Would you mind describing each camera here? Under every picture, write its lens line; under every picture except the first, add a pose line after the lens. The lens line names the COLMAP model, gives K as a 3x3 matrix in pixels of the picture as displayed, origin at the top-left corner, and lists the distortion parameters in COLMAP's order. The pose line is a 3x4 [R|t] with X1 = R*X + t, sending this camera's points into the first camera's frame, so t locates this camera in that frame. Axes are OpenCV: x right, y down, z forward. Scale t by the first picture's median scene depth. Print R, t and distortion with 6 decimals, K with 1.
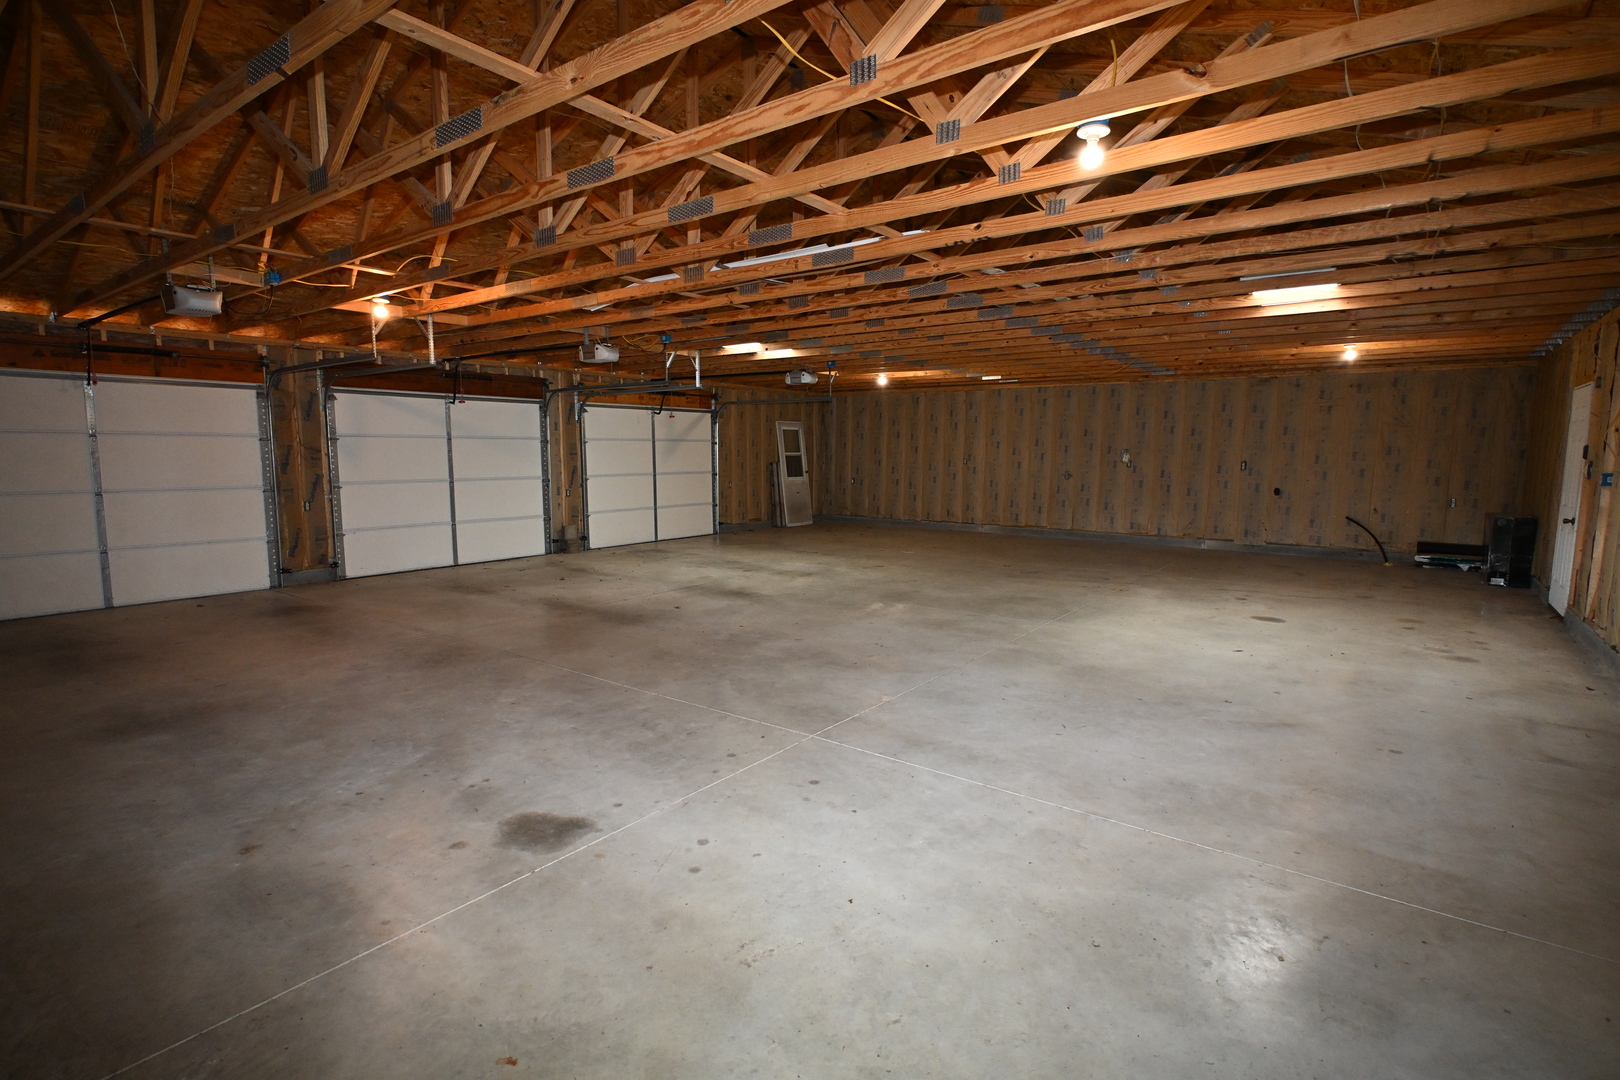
lens RADIAL K [[811.0, 0, 817.7], [0, 811.0, 547.2], [0, 0, 1]] dist [-0.000203, -0.000152]
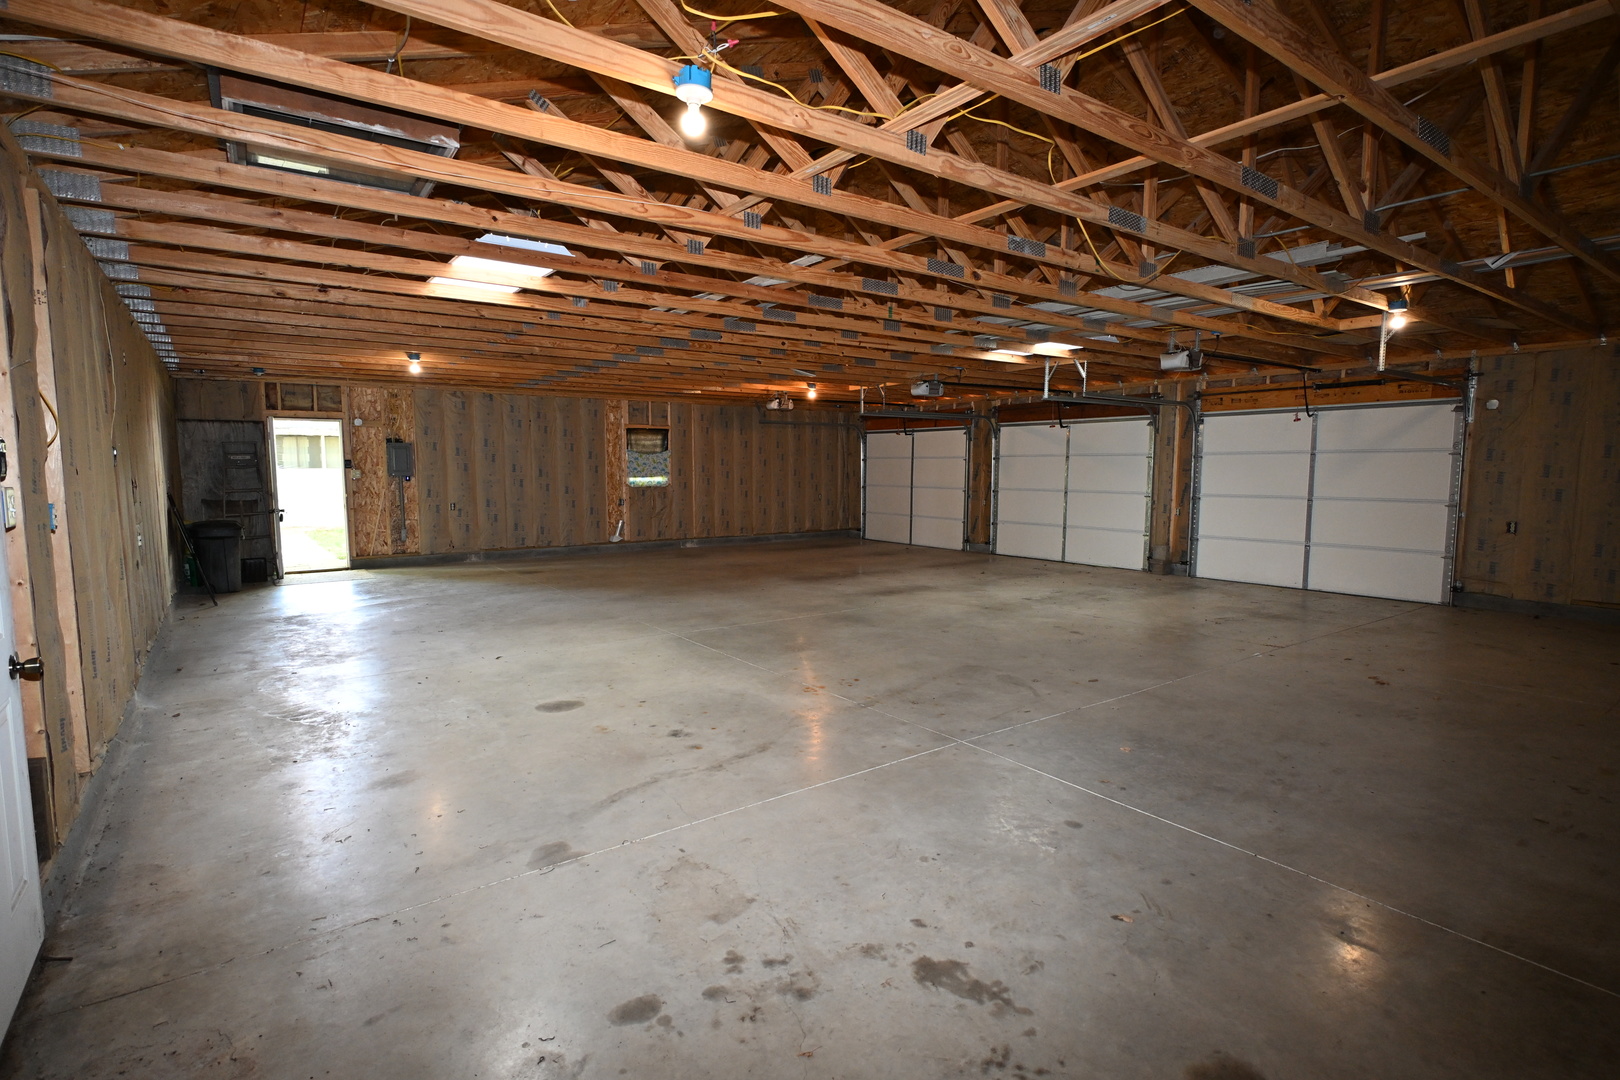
lens RADIAL K [[811.0, 0, 817.7], [0, 811.0, 547.2], [0, 0, 1]] dist [-0.000203, -0.000152]
pose [[-0.311315, 0.098227, -0.945217, 0.726027], [-0.111591, 0.983984, 0.139009, -0.114015], [0.943732, 0.148753, -0.295367, 0.923756]]
